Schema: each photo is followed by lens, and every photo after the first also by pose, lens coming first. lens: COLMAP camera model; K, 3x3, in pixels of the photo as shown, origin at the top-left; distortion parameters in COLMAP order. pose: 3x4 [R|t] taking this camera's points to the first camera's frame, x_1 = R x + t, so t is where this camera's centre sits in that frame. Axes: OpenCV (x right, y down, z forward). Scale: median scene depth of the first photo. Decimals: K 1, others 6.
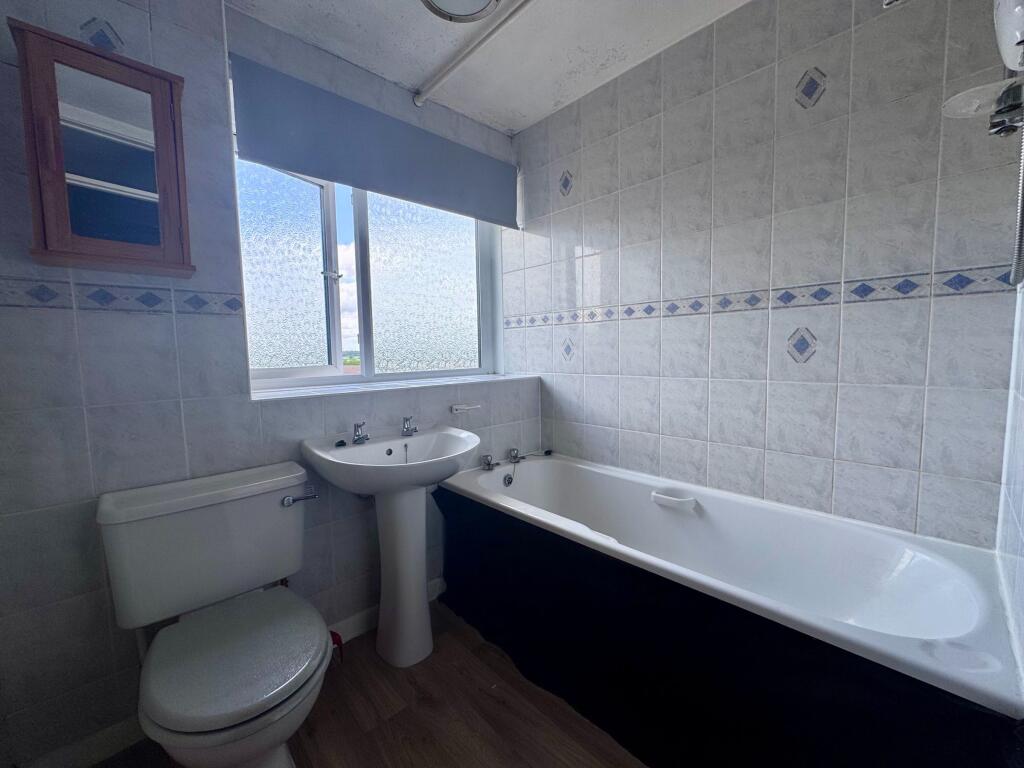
lens RADIAL K [[411.1, 0, 514.4], [0, 411.1, 384.2], [0, 0, 1]] dist [-0.002229, 0.000633]
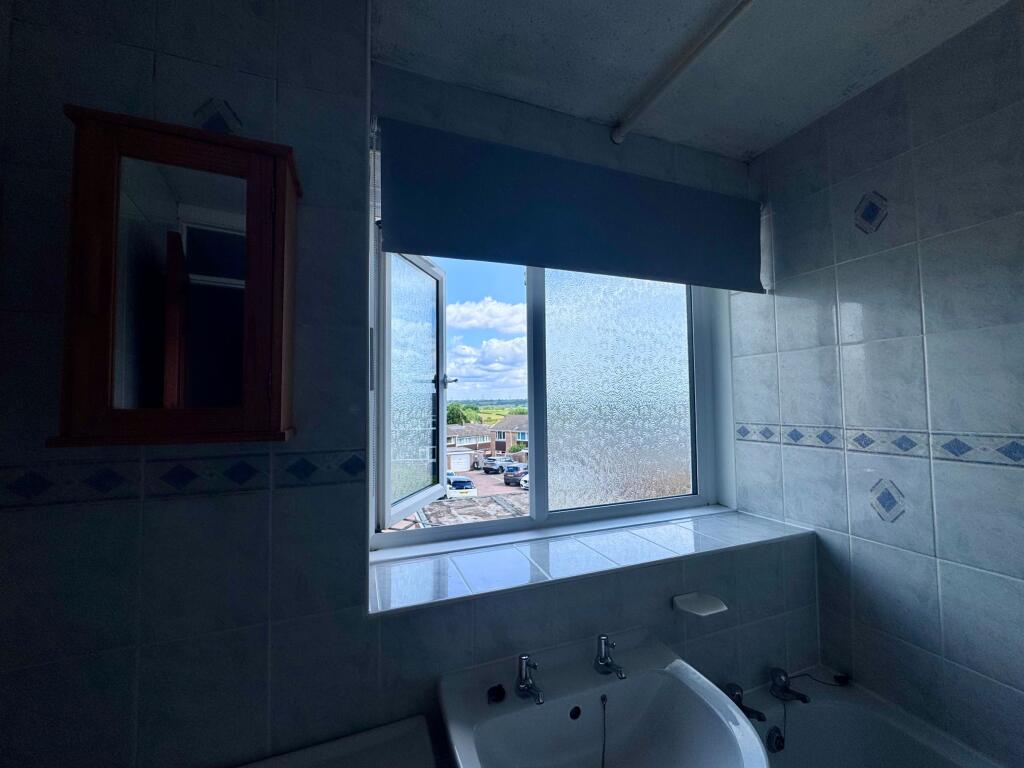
lens RADIAL K [[411.1, 0, 512.6], [0, 411.1, 384.8], [0, 0, 1]] dist [-0.002229, 0.000633]
pose [[0.924662, -0.010949, -0.380631, -0.128904], [-0.035200, 0.992849, -0.114071, -0.166851], [0.379158, 0.118875, 0.917664, 0.311989]]
